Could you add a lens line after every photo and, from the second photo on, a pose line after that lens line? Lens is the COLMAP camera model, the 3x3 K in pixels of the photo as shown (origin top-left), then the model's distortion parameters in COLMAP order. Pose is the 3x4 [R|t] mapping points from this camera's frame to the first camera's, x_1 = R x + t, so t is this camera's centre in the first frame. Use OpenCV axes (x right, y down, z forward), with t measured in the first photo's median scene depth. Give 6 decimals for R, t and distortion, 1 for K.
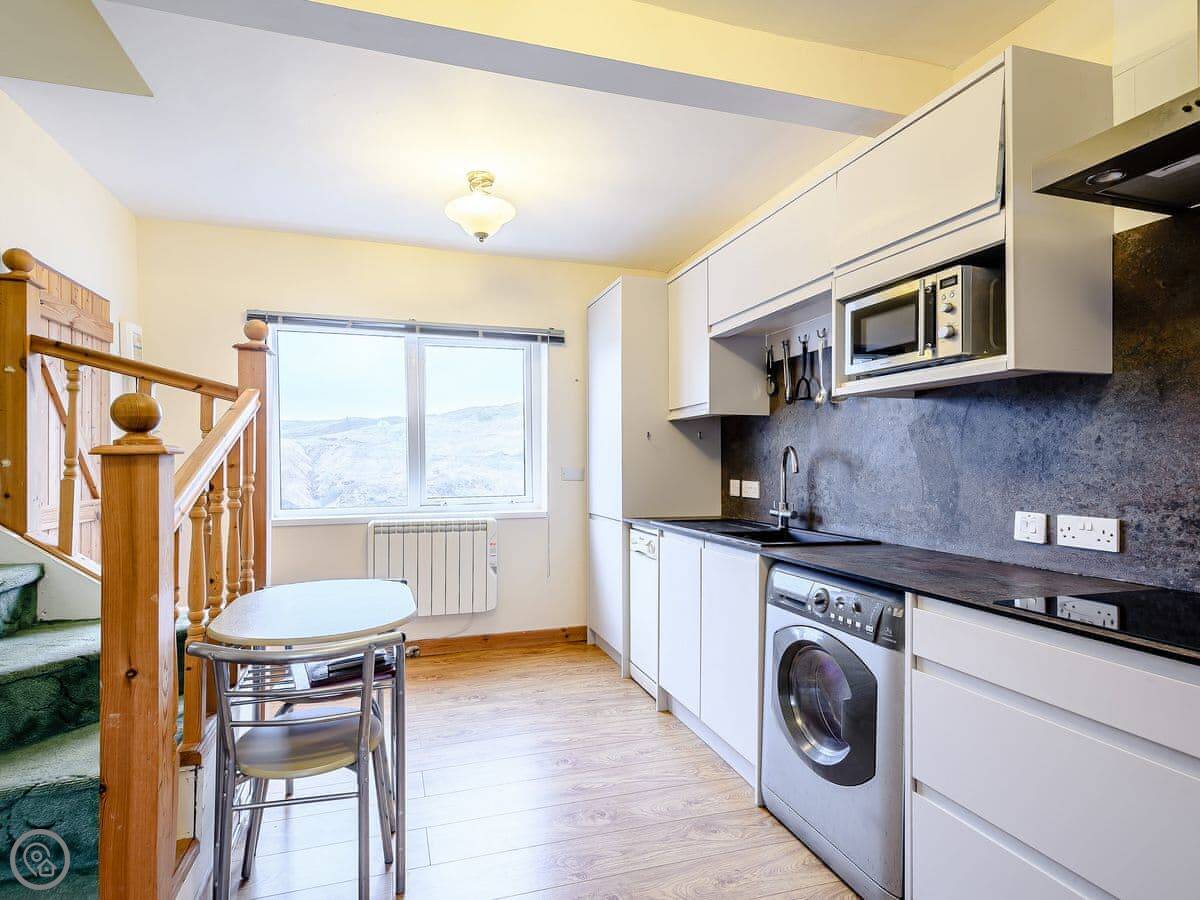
lens RADIAL K [[673.9, 0, 600.9], [0, 673.9, 470.5], [0, 0, 1]] dist [0.003712, -0.000684]
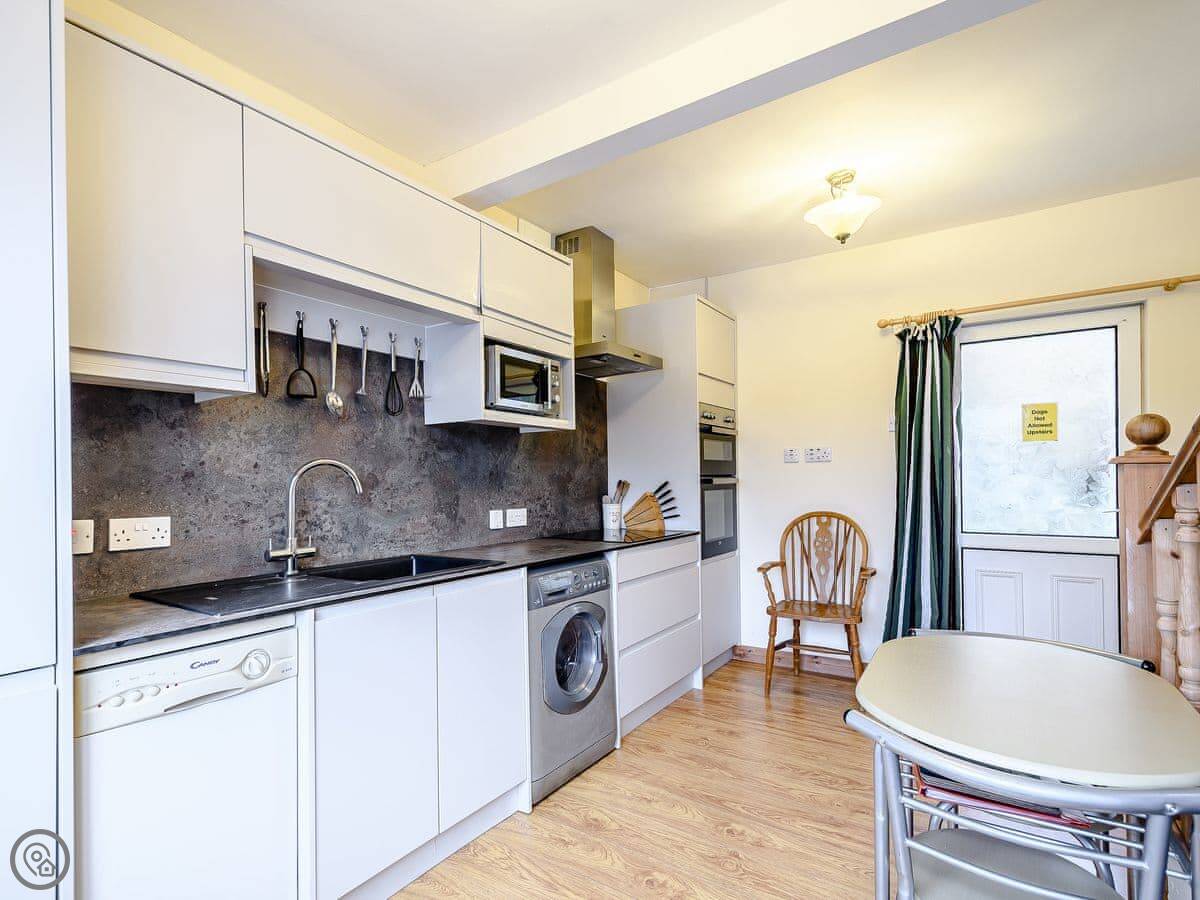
lens RADIAL K [[573.3, 0, 609.5], [0, 573.3, 472.0], [0, 0, 1]] dist [0.001652, -0.000093]
pose [[-0.630743, 0.021146, 0.775704, -0.545120], [0.023790, 0.999686, -0.007908, -0.011203], [-0.775627, 0.013466, -0.631047, 1.493953]]
